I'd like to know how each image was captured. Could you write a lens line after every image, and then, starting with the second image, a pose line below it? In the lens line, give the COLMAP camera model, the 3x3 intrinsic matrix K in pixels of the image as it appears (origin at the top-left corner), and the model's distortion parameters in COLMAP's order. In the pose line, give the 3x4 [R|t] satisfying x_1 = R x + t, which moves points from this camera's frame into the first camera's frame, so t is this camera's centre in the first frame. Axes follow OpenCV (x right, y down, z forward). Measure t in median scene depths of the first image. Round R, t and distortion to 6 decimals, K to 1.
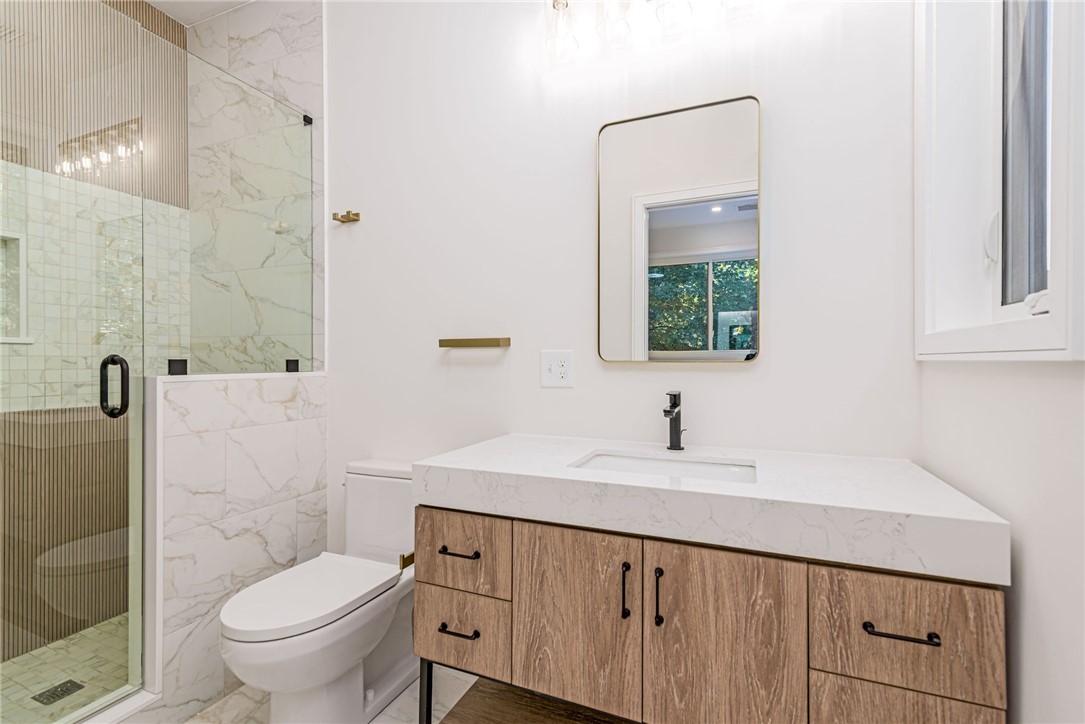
lens RADIAL K [[492.9, 0, 538.9], [0, 492.9, 365.0], [0, 0, 1]] dist [0.012703, -0.001022]
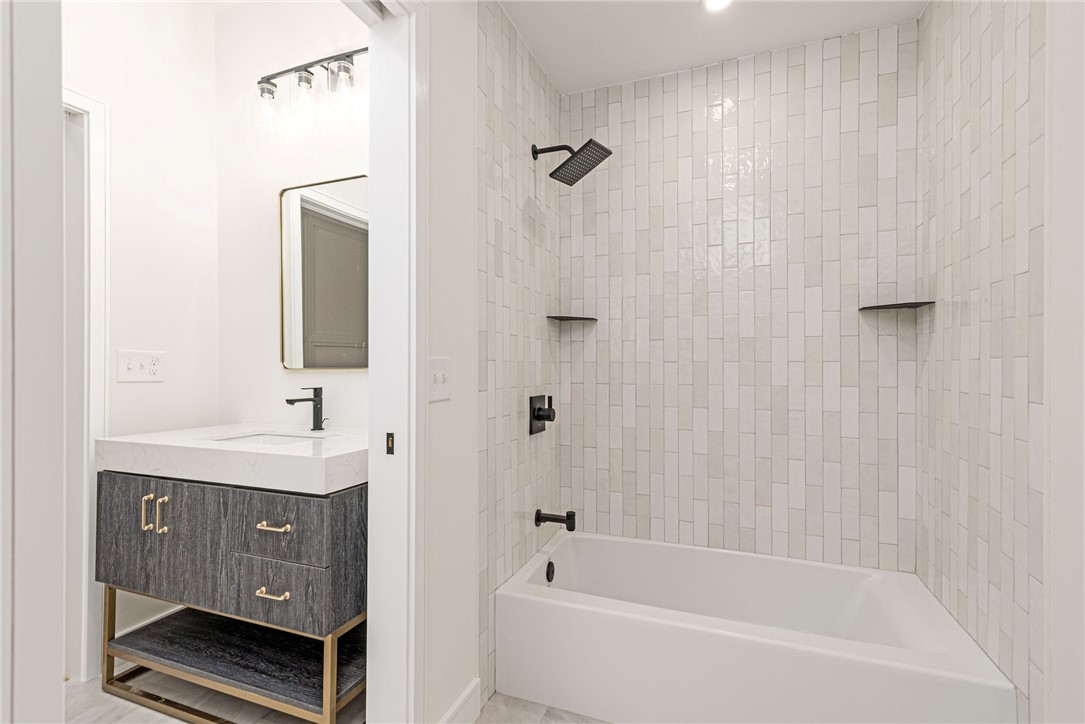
lens RADIAL K [[492.9, 0, 544.3], [0, 492.9, 356.2], [0, 0, 1]] dist [0.012703, -0.001022]
pose [[0.999744, -0.000440, 0.022627, 0.872584], [0.001026, 0.999664, -0.025896, 0.005756], [-0.022608, 0.025913, 0.999409, -0.382247]]
